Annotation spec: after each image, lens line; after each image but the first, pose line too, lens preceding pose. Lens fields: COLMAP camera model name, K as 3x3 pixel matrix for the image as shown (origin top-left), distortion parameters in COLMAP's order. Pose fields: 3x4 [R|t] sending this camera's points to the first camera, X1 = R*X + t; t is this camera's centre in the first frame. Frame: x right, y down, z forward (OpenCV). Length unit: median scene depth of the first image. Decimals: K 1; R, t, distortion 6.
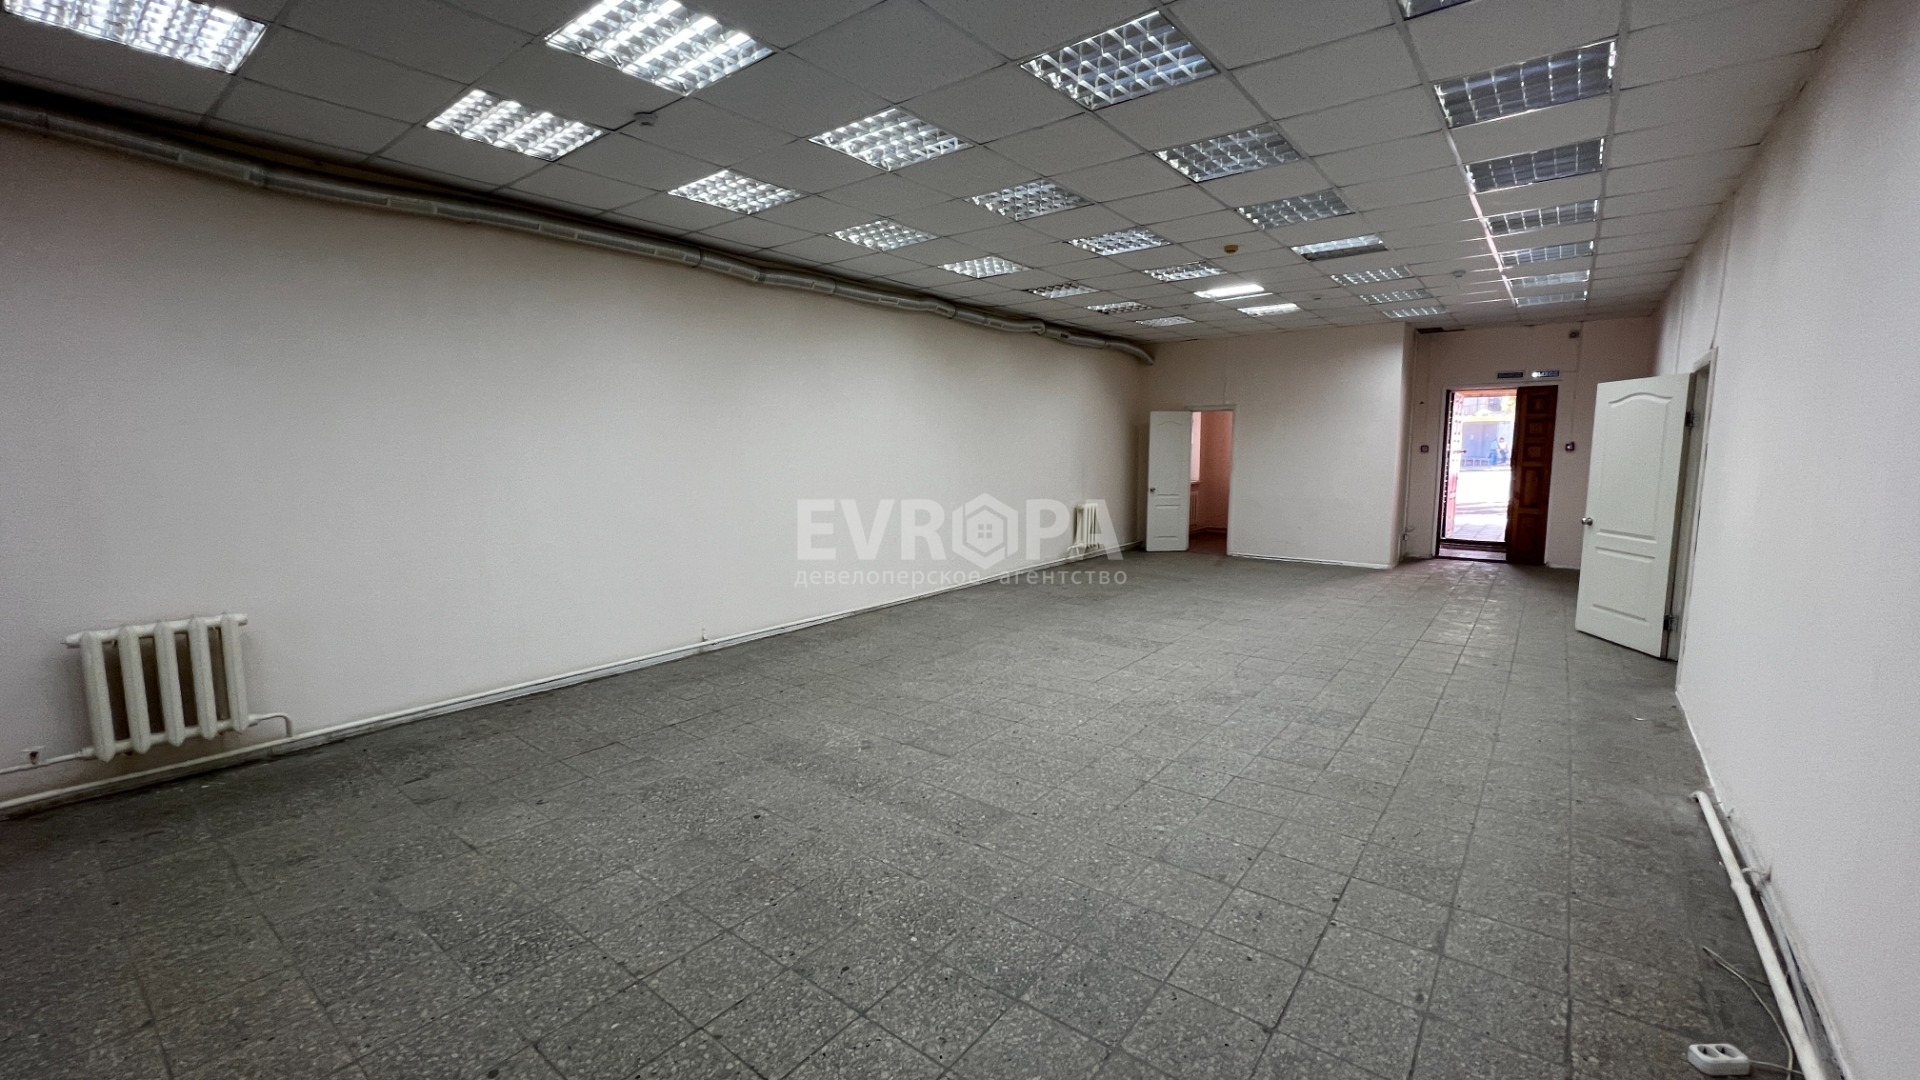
lens RADIAL K [[766.8, 0, 957.9], [0, 766.8, 533.7], [0, 0, 1]] dist [-0.006624, 0.001458]
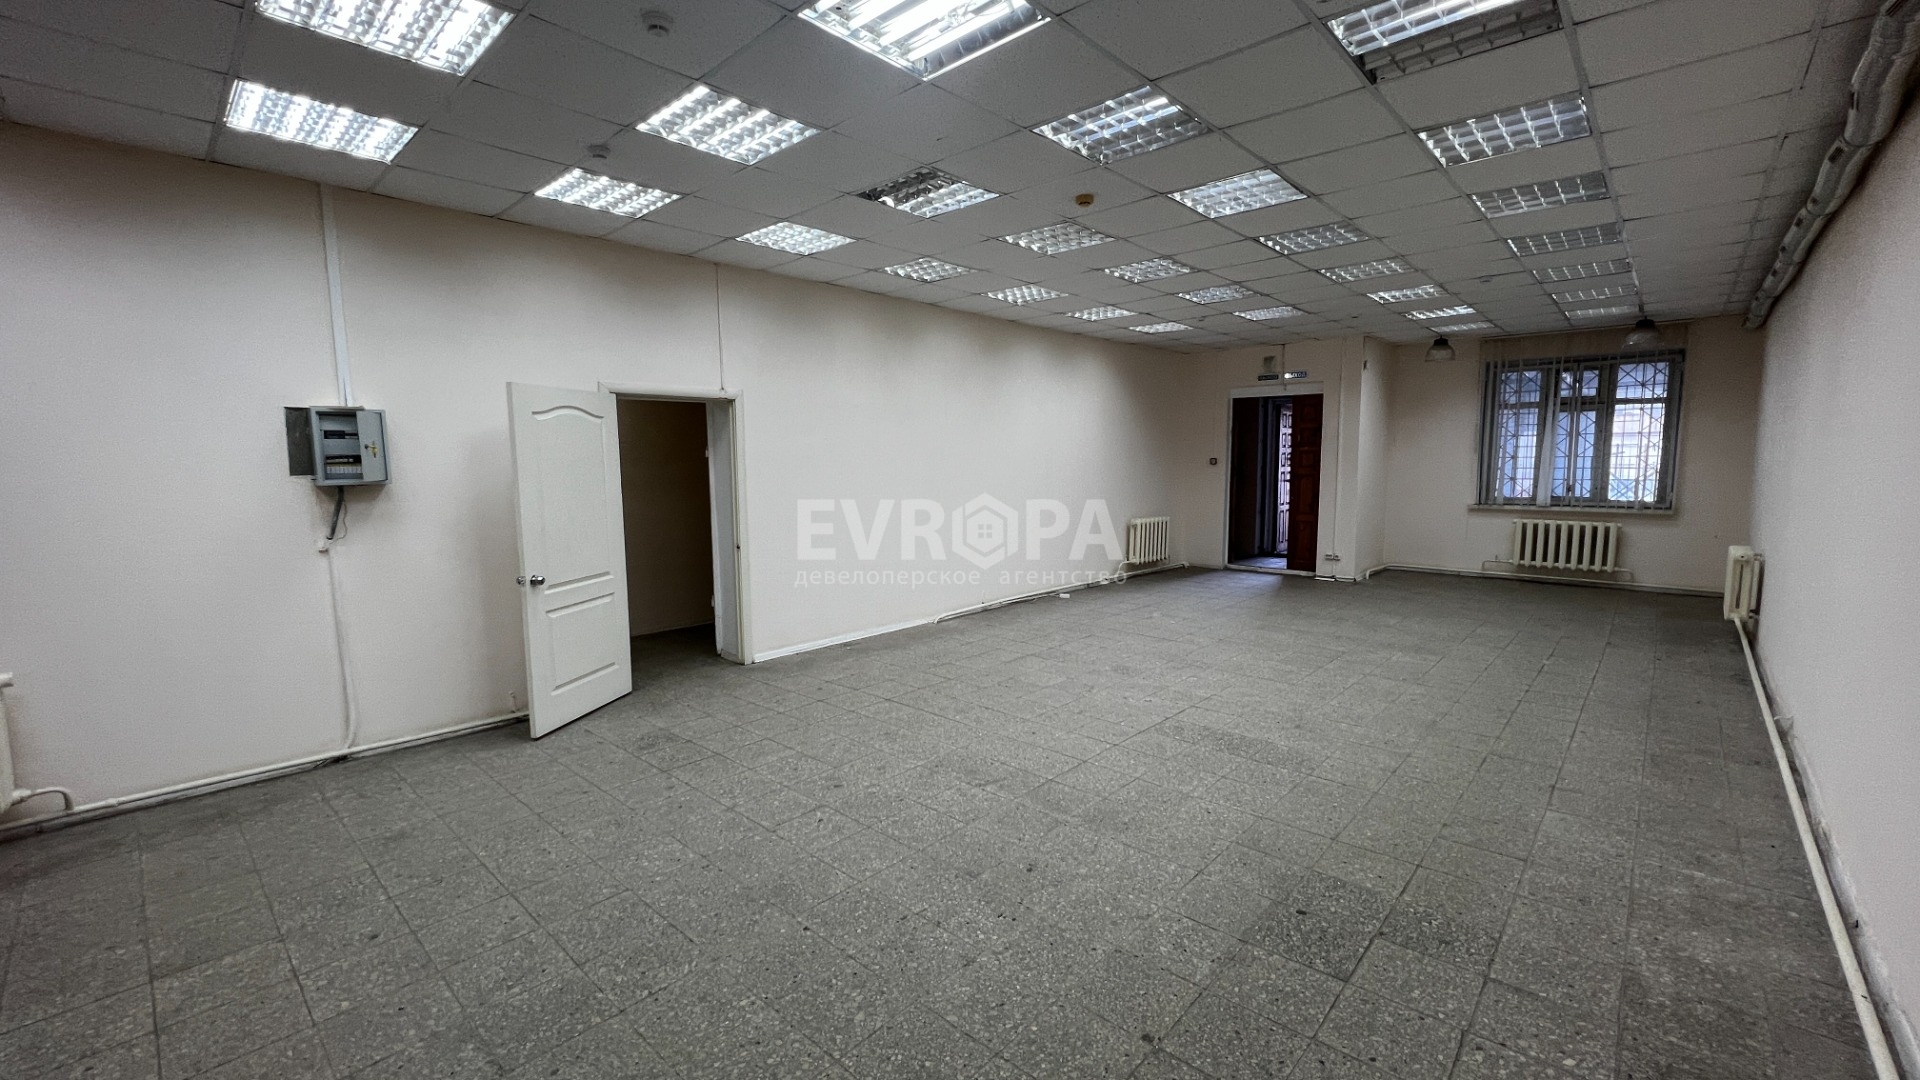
lens RADIAL K [[766.8, 0, 958.6], [0, 766.8, 538.7], [0, 0, 1]] dist [-0.006624, 0.001458]
pose [[-0.996485, 0.004062, 0.083669, 0.456101], [0.022487, 0.975133, 0.220478, -0.239659], [-0.080693, 0.221584, -0.971797, 1.971391]]
